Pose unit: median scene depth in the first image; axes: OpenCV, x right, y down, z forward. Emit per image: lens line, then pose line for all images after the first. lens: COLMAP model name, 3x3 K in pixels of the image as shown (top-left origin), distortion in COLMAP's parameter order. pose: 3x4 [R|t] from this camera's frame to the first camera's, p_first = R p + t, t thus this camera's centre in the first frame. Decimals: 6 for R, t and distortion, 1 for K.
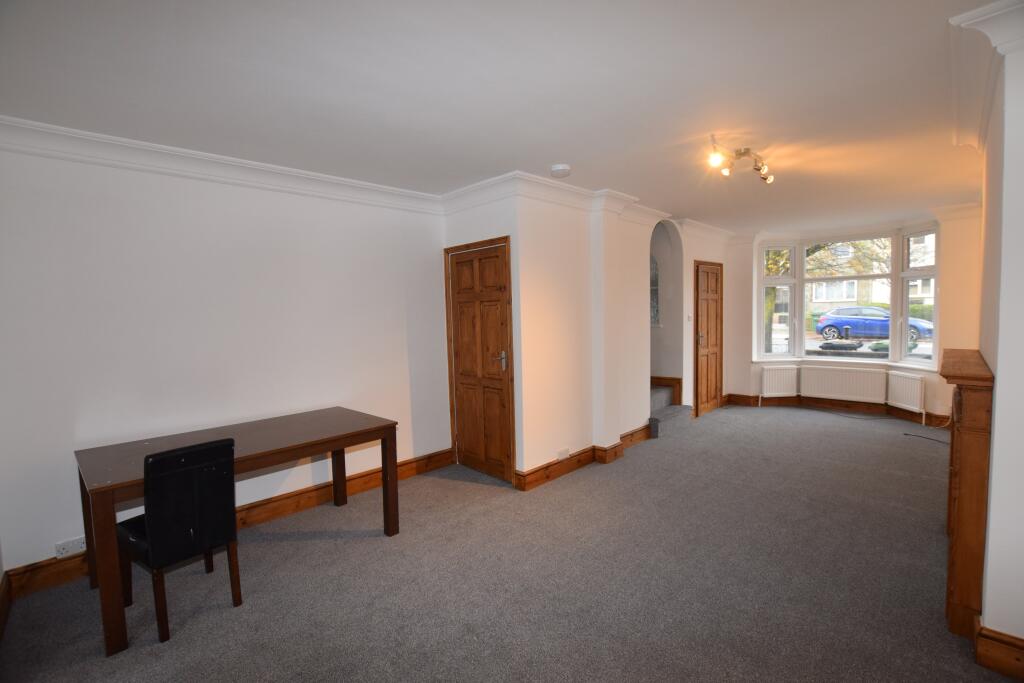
lens RADIAL K [[474.9, 0, 512.0], [0, 474.9, 341.5], [0, 0, 1]] dist [-0.000101, -0.000009]
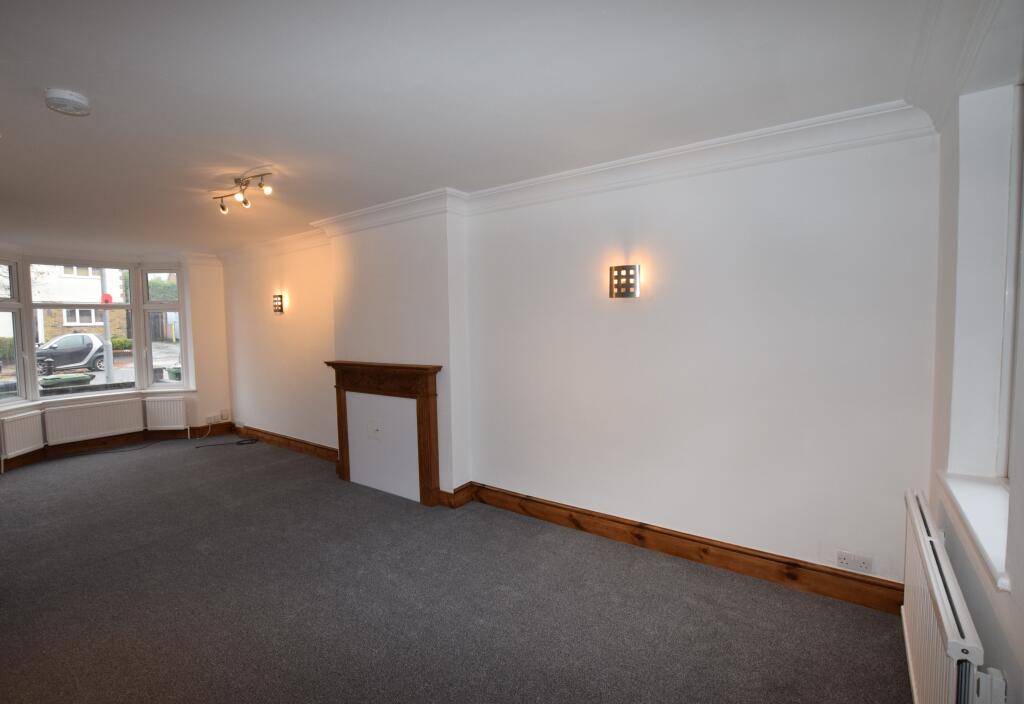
lens RADIAL K [[475.0, 0, 512.0], [0, 475.0, 352.0], [0, 0, 1]] dist [-0.000901, -0.000133]
pose [[-0.128287, -0.030427, 0.991270, -0.335375], [0.091763, 0.994877, 0.042414, -0.009013], [-0.987483, 0.096403, -0.124838, 0.323387]]
